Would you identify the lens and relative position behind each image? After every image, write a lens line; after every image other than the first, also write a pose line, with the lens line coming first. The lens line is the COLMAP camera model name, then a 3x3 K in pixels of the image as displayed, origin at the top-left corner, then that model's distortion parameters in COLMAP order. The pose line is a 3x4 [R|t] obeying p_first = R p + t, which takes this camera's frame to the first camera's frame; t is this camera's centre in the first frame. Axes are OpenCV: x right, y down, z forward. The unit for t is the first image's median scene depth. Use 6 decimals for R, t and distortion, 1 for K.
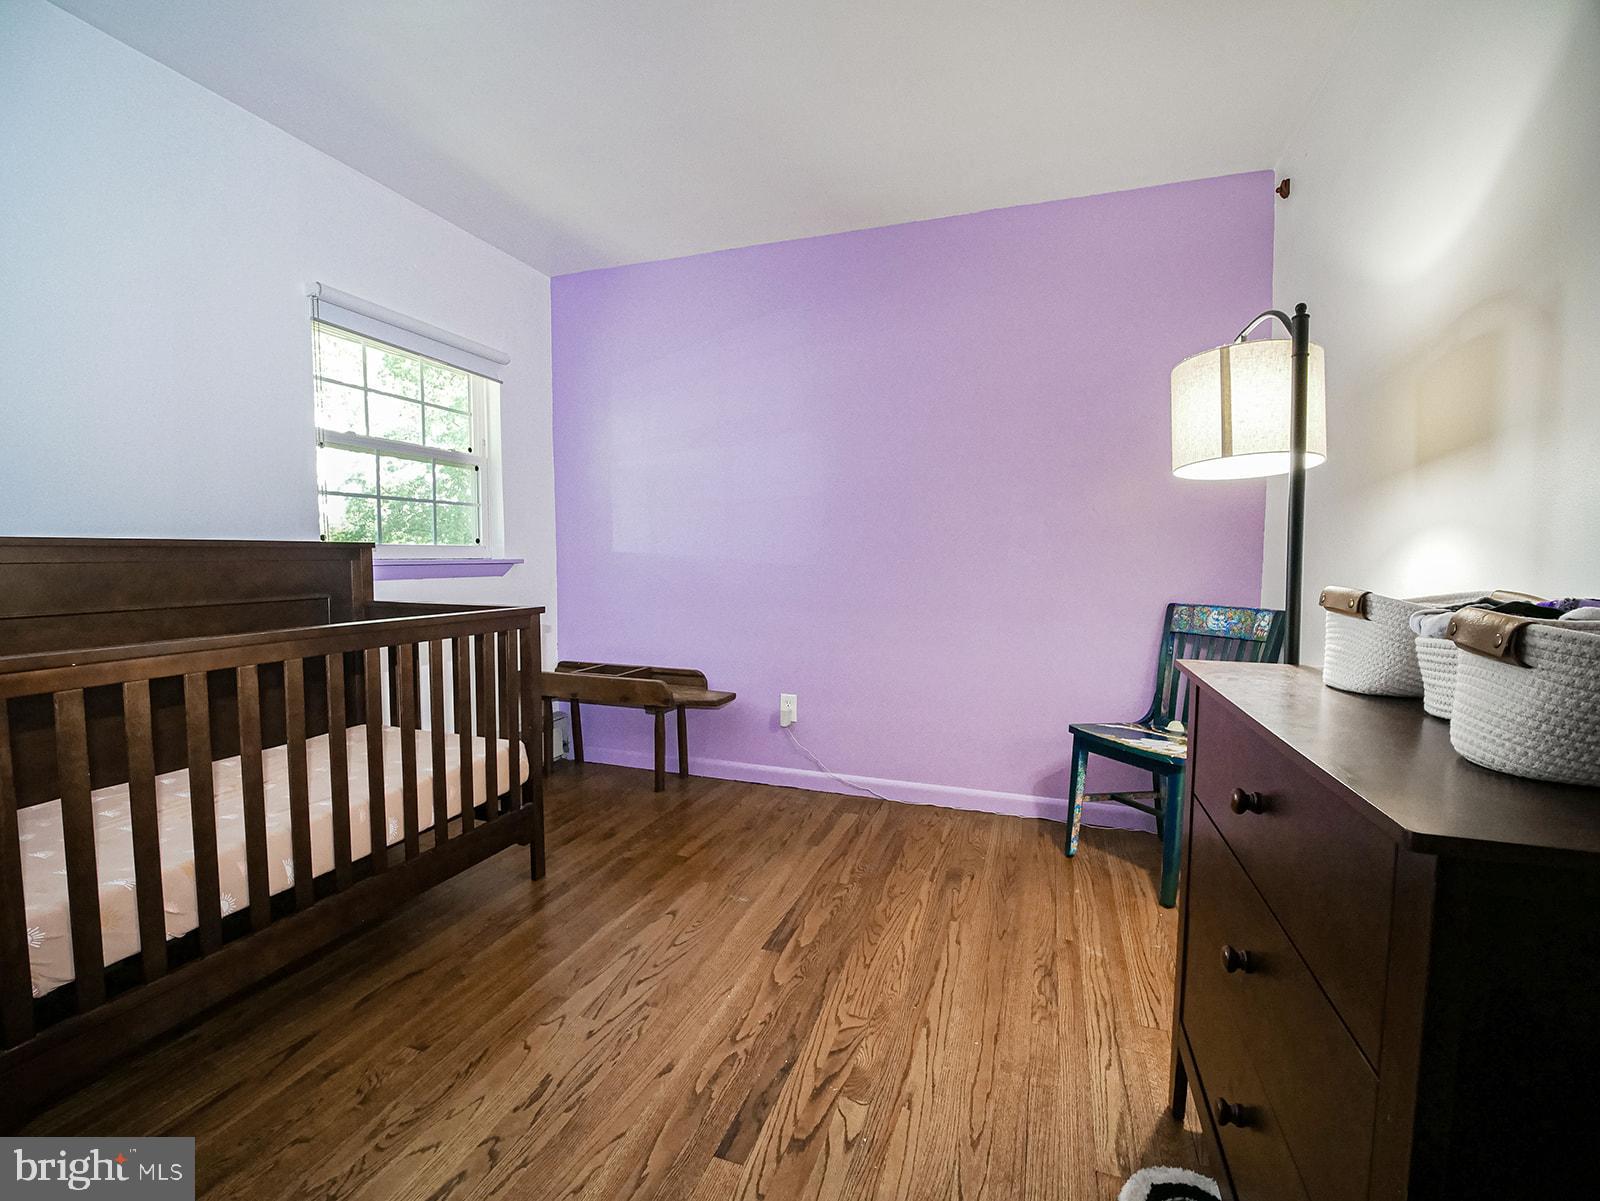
lens RADIAL K [[720.7, 0, 804.2], [0, 720.7, 600.4], [0, 0, 1]] dist [-0.014026, -0.001179]
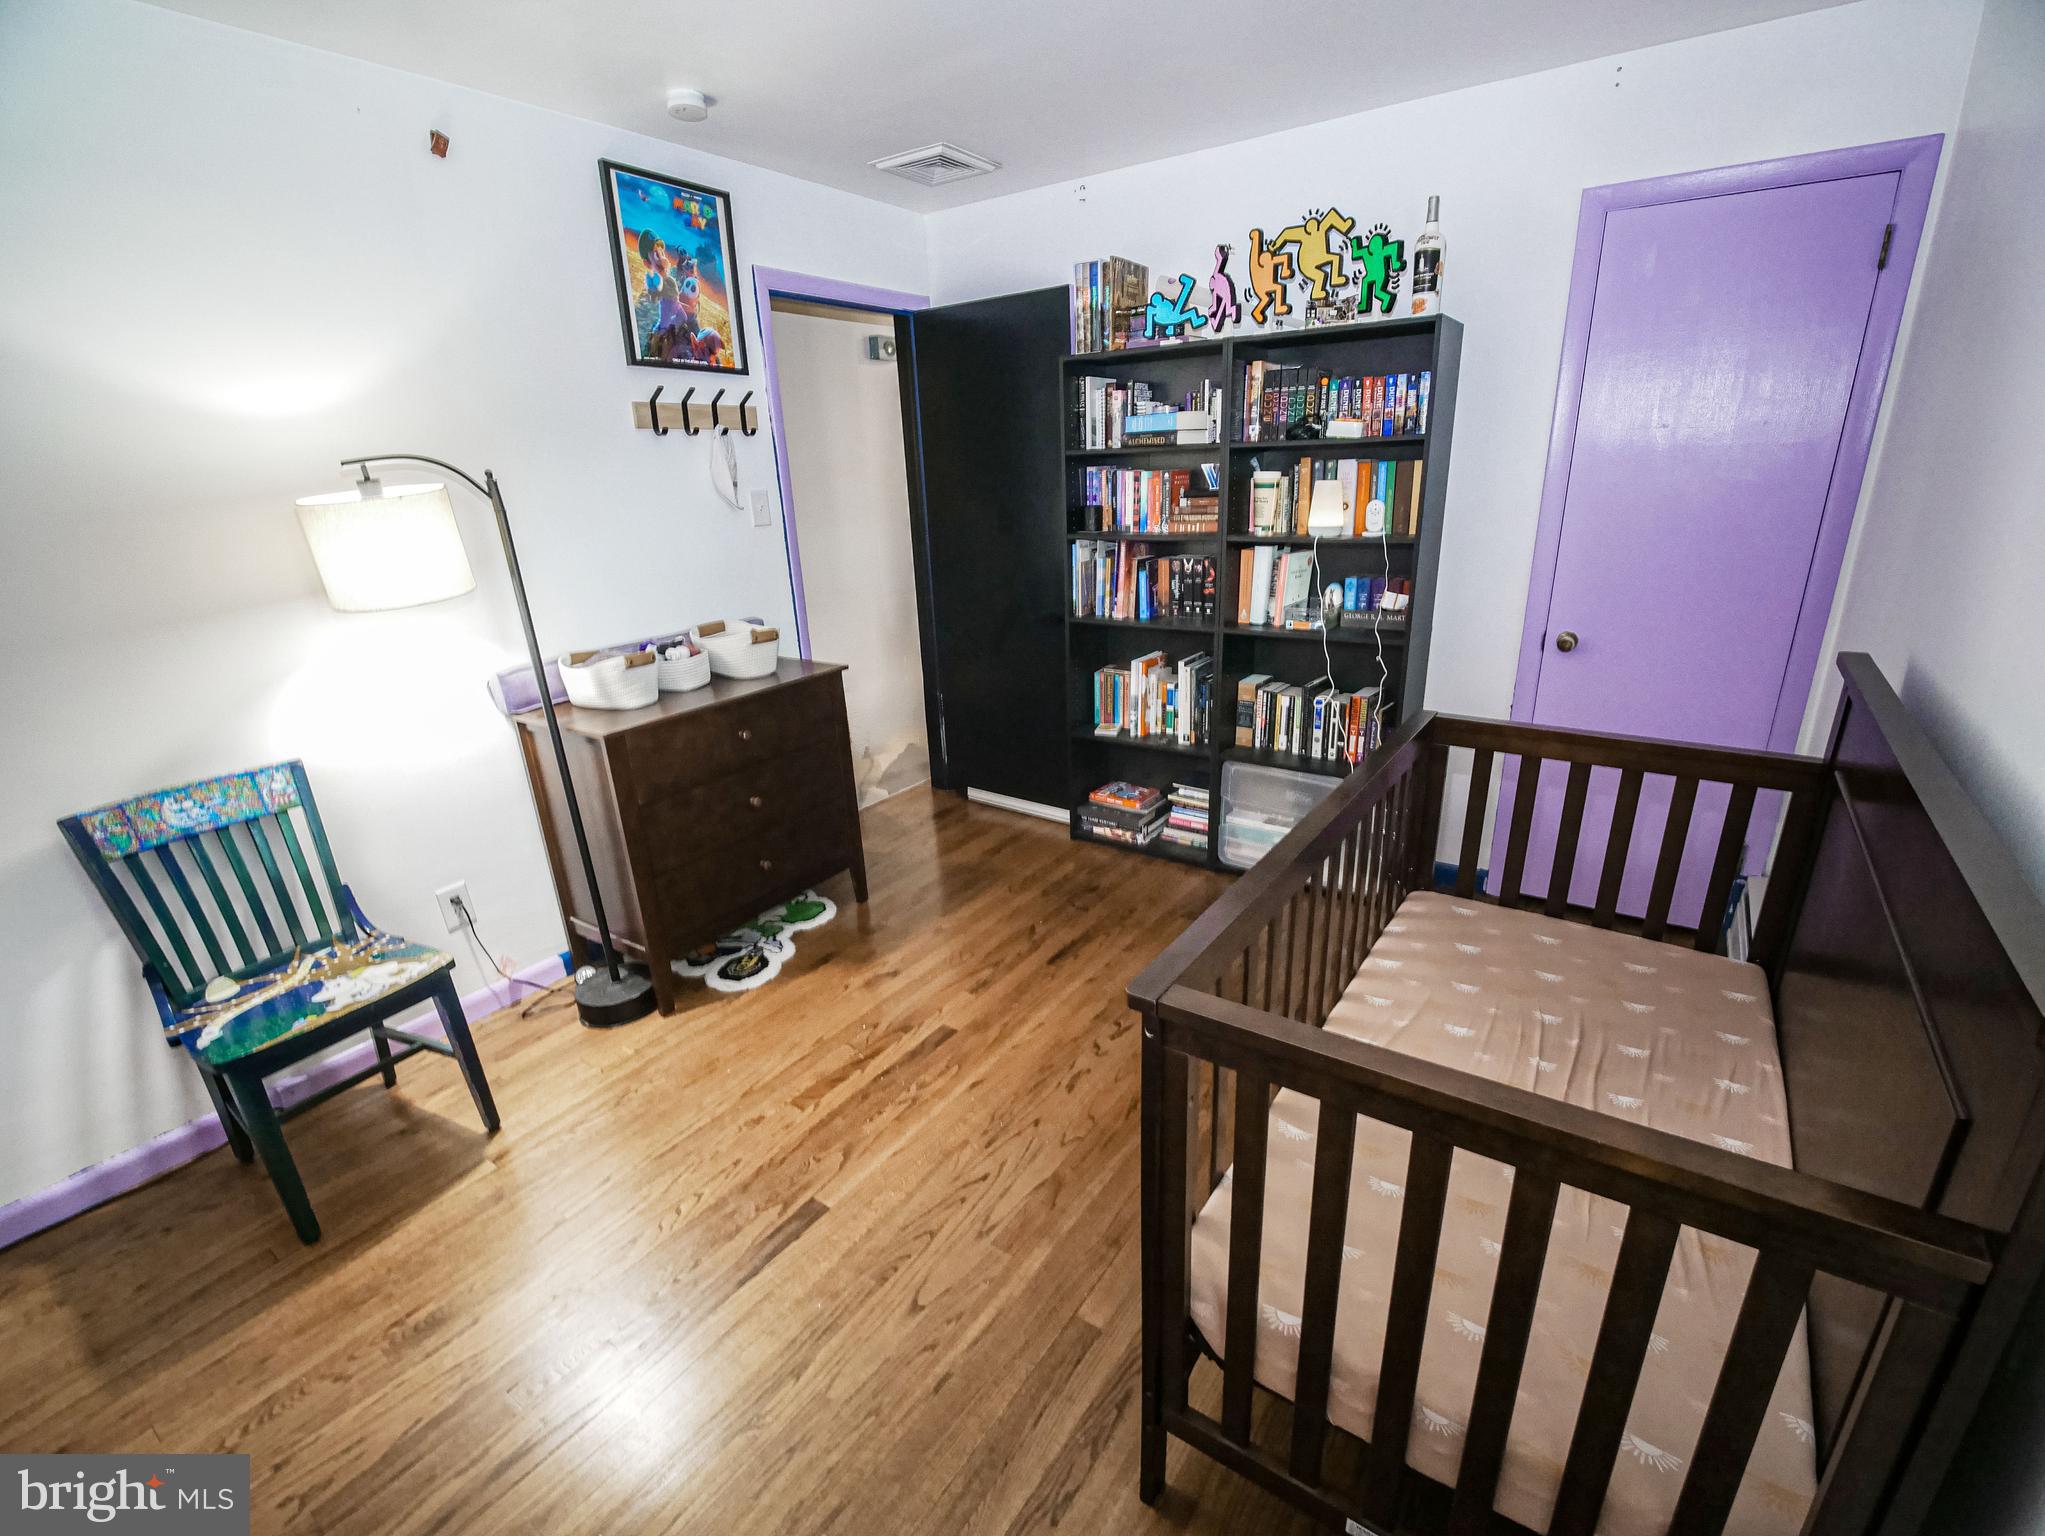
lens RADIAL K [[899.5, 0, 1010.2], [0, 899.5, 757.3], [0, 0, 1]] dist [-0.010028, -0.000302]
pose [[-0.957289, -0.055443, 0.283767, -0.507200], [0.056513, 0.926633, 0.371695, -0.336737], [-0.283556, 0.371856, -0.883923, 1.654408]]
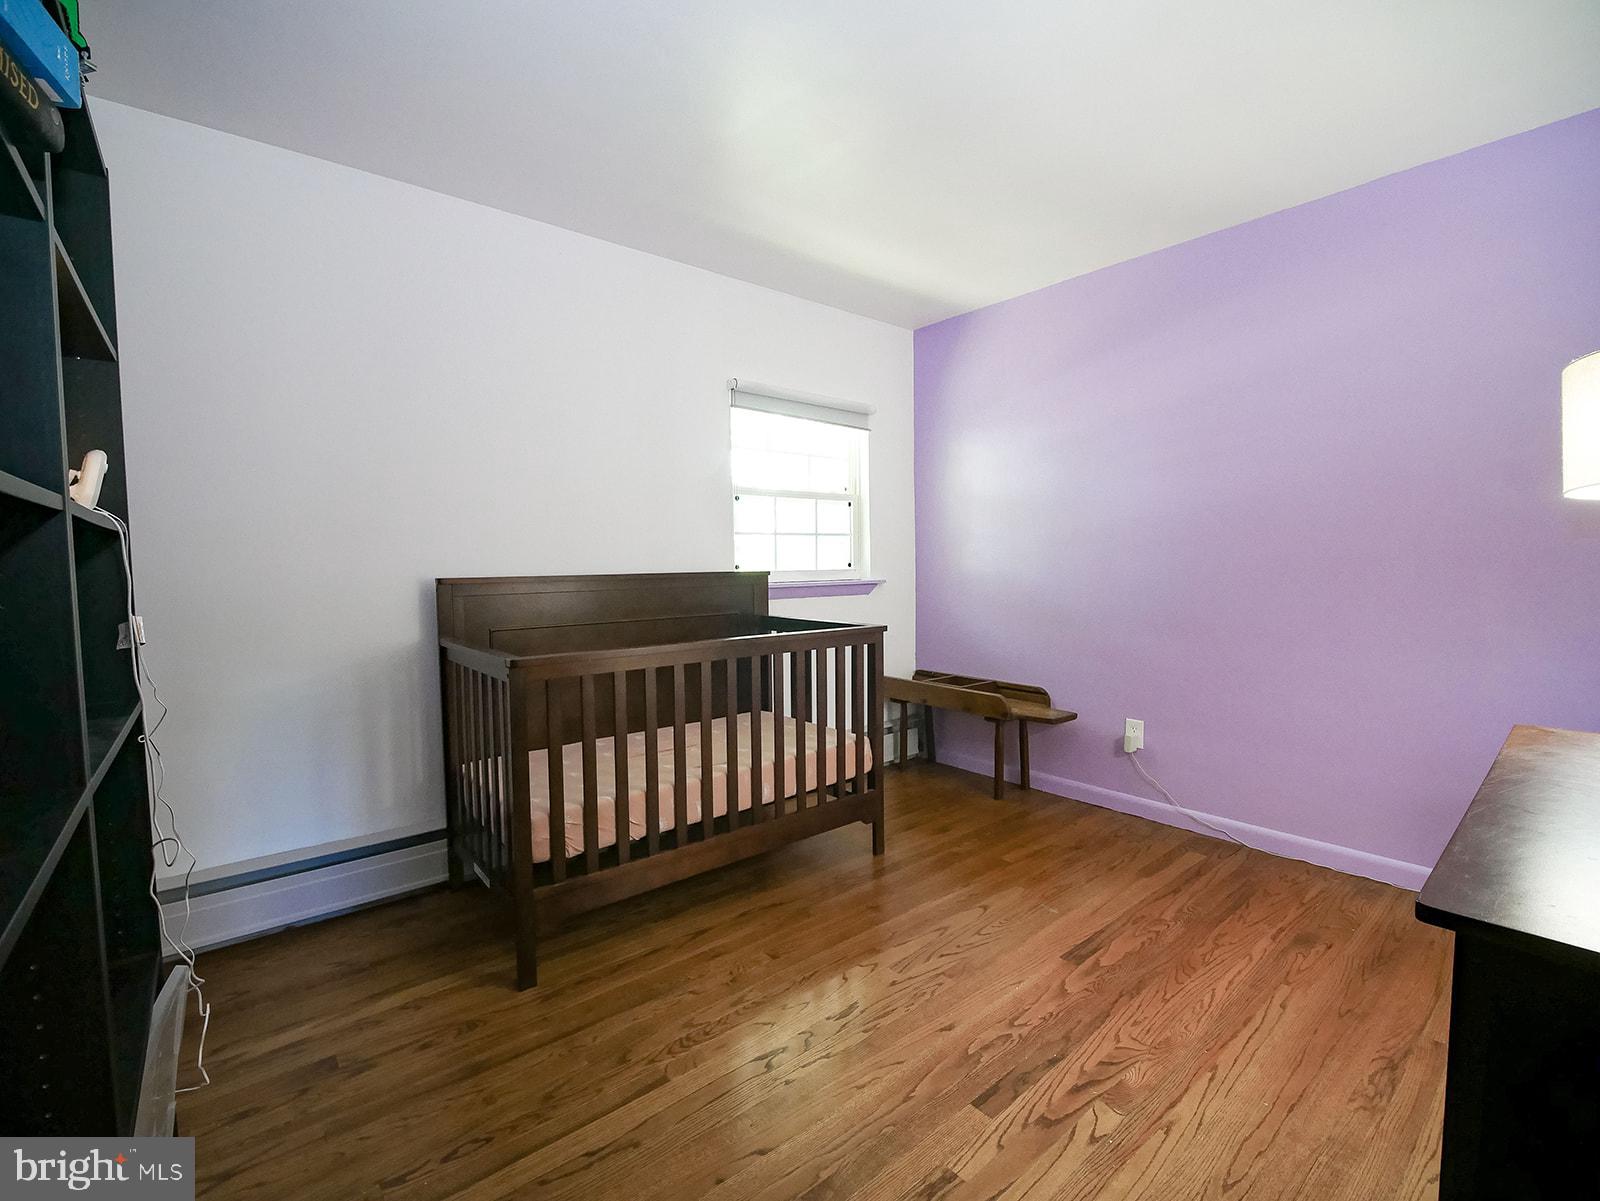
lens RADIAL K [[720.7, 0, 804.2], [0, 720.7, 600.4], [0, 0, 1]] dist [-0.014026, -0.001179]
pose [[0.862836, 0.016632, -0.505211, 0.145776], [-0.021680, 0.999756, -0.004114, -0.030434], [0.505019, 0.014503, 0.862986, -0.115388]]
